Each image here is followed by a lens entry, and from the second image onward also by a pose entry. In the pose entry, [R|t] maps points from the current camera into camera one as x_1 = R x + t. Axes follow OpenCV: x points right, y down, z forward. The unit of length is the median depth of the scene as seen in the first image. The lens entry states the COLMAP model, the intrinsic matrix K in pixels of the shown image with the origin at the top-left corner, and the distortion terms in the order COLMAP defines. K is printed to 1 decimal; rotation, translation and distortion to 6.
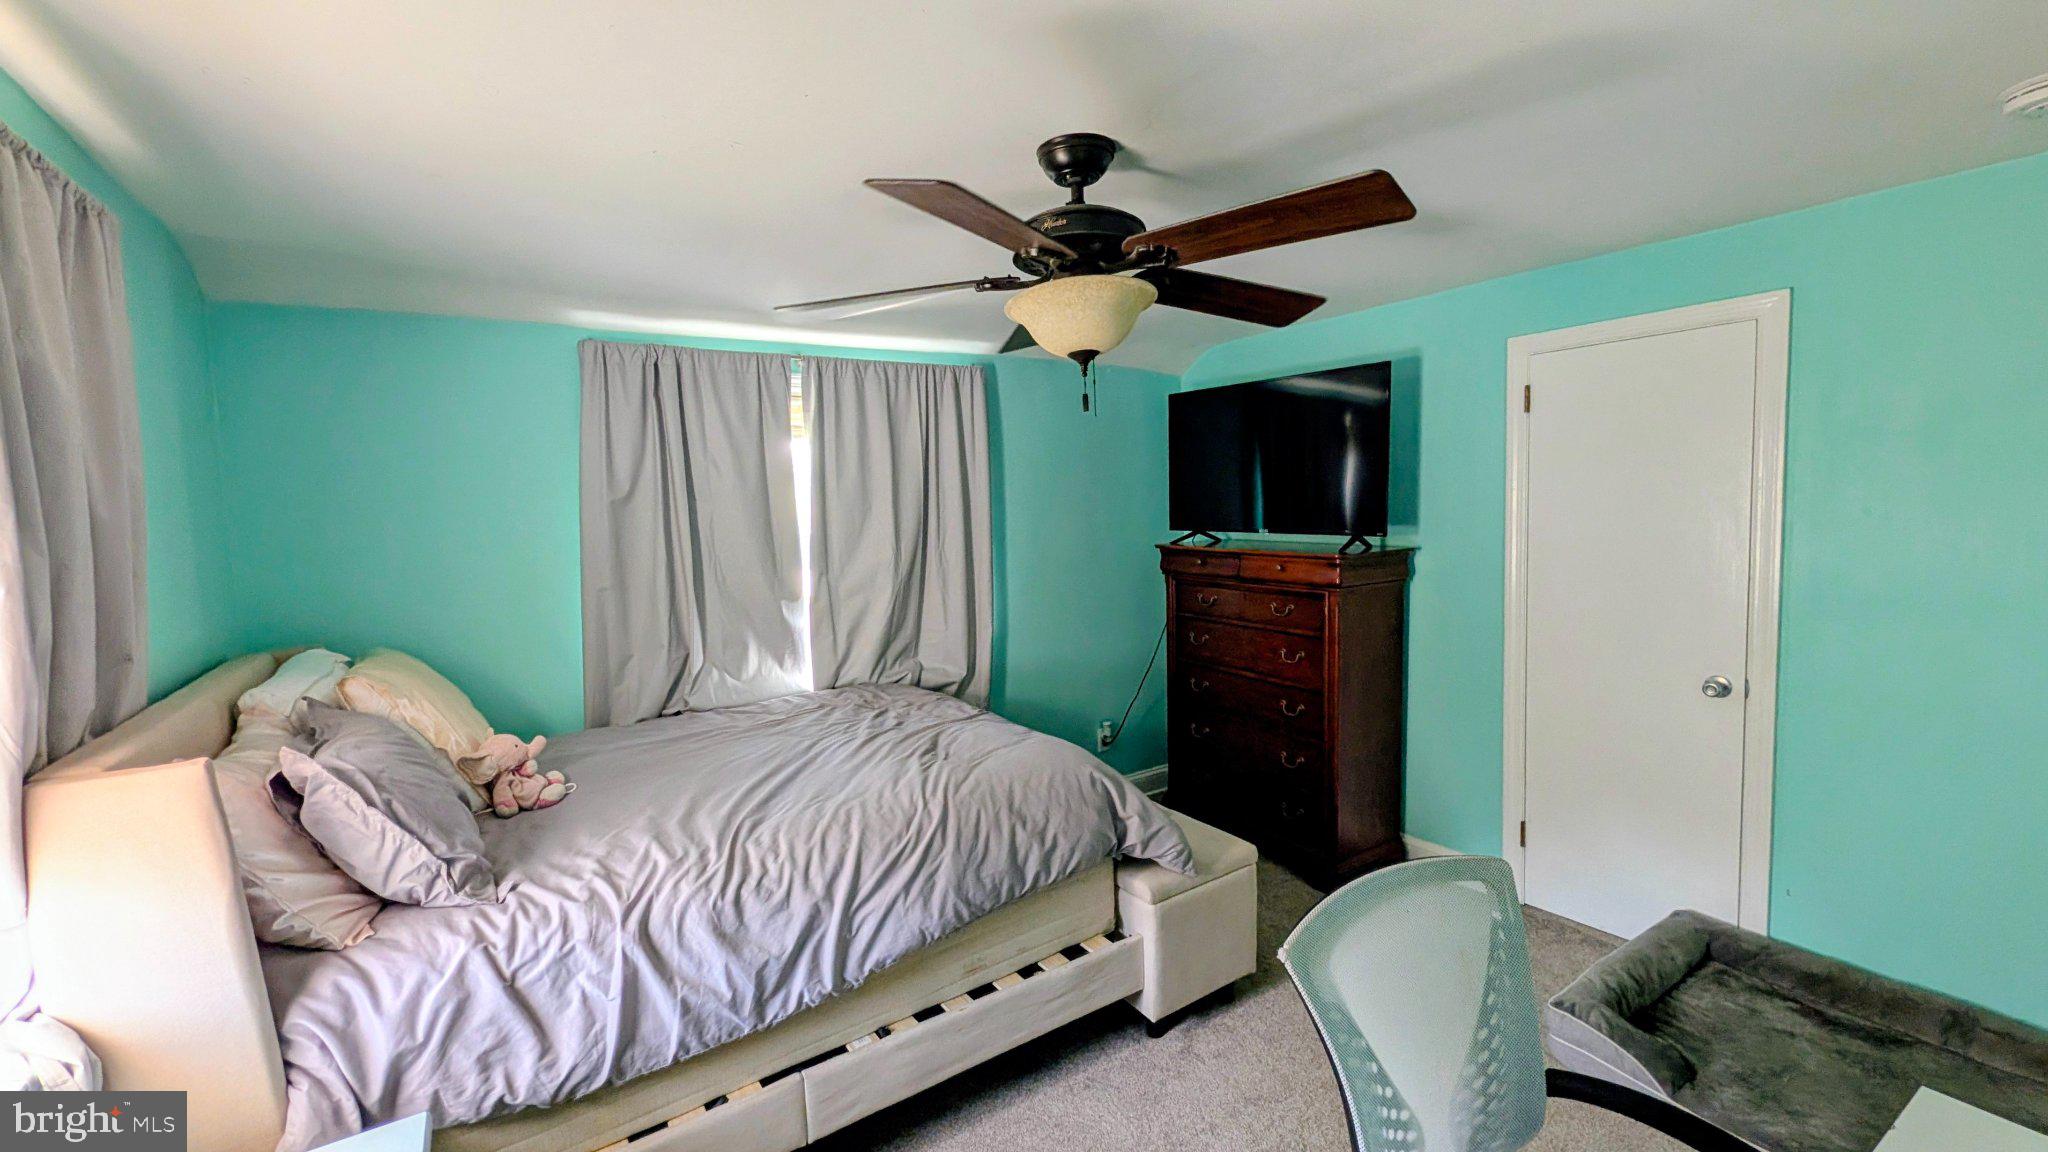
lens RADIAL K [[791.0, 0, 1018.8], [0, 791.0, 580.1], [0, 0, 1]] dist [0.000227, 0.000149]
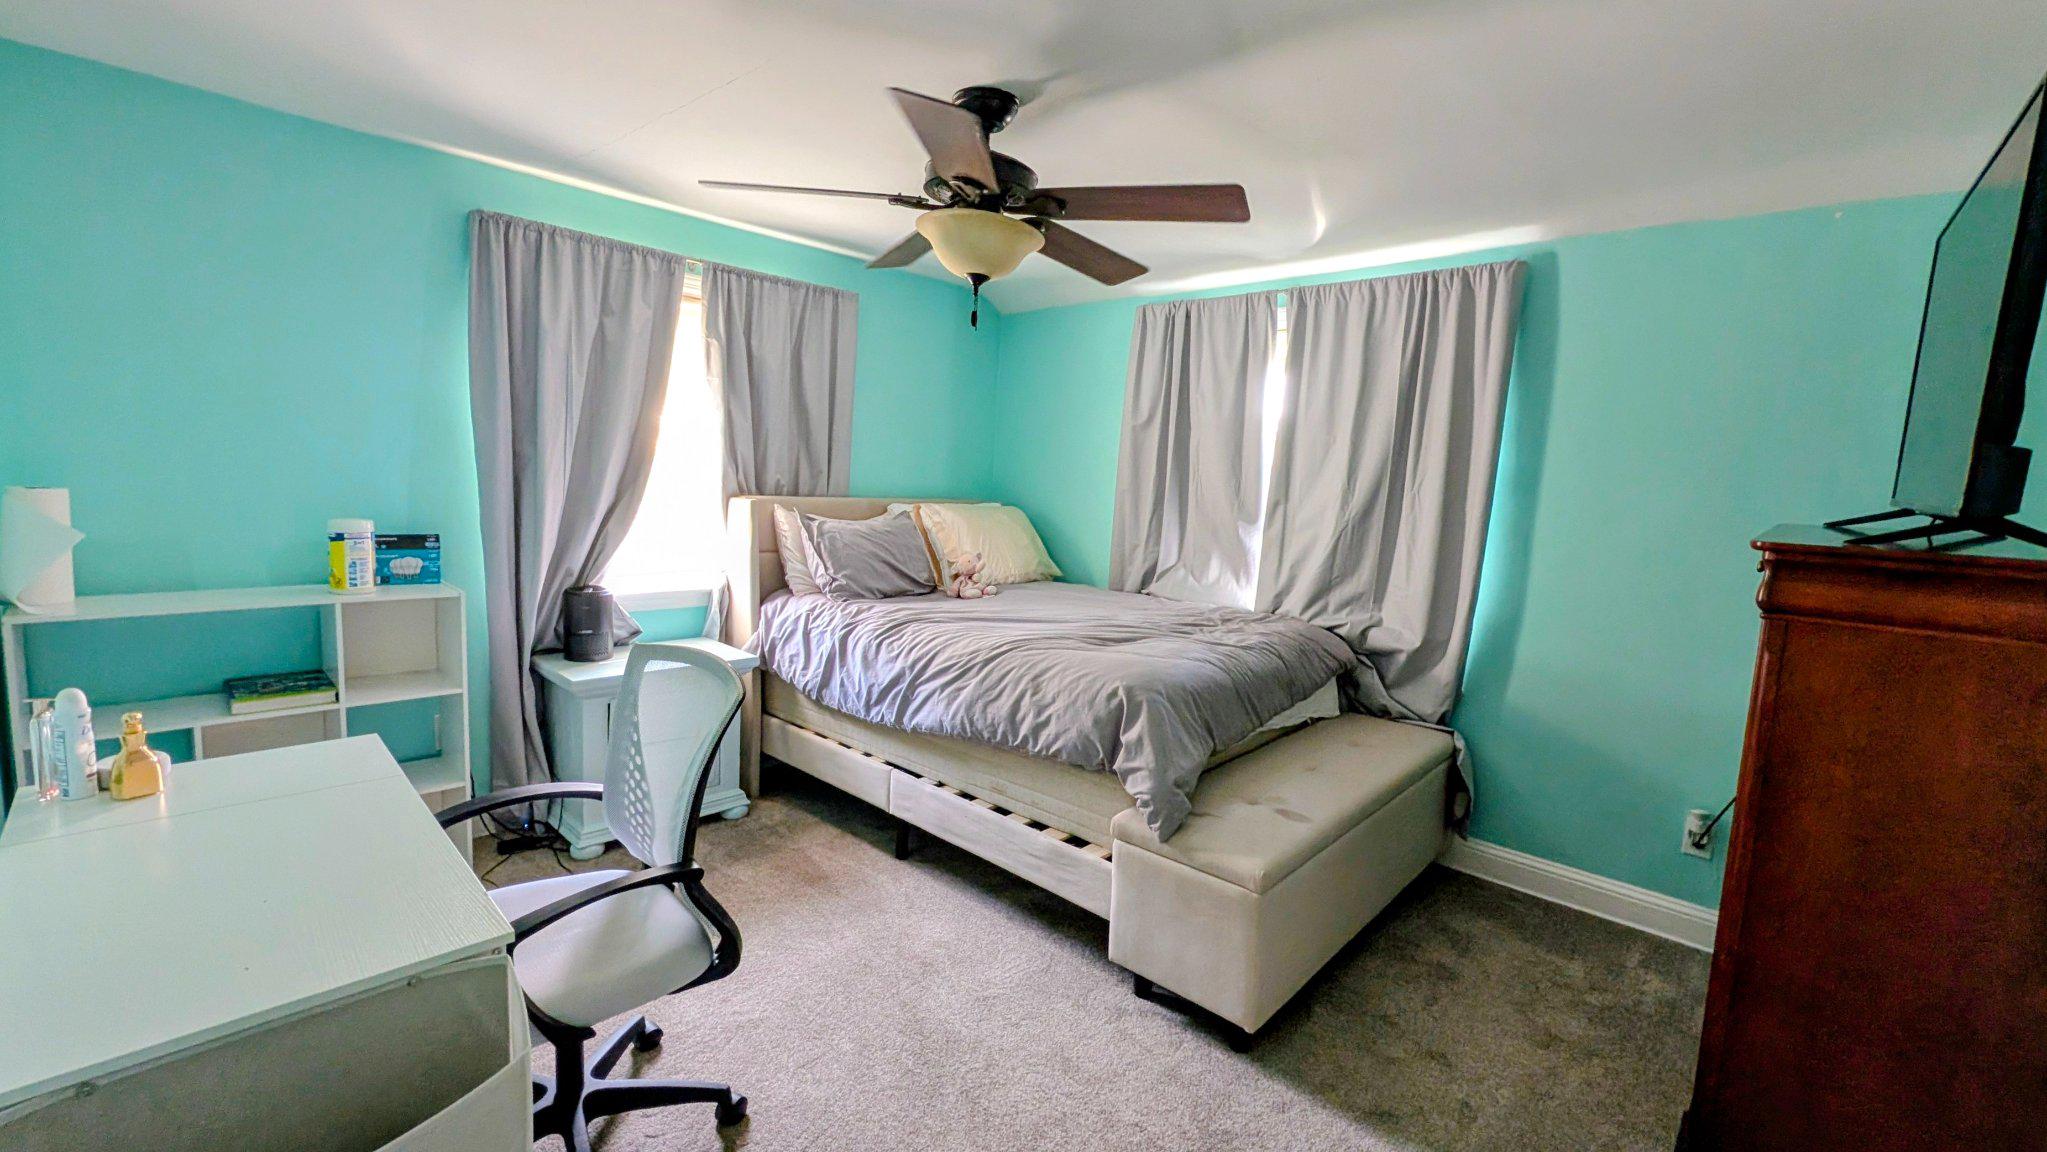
lens RADIAL K [[782.5, 0, 1008.6], [0, 782.5, 569.3], [0, 0, 1]] dist [0.000743, 0.000023]
pose [[0.289767, 0.177214, -0.940548, 1.020783], [-0.144925, 0.979502, 0.139905, -0.023082], [0.946061, 0.095769, 0.309510, 0.583948]]
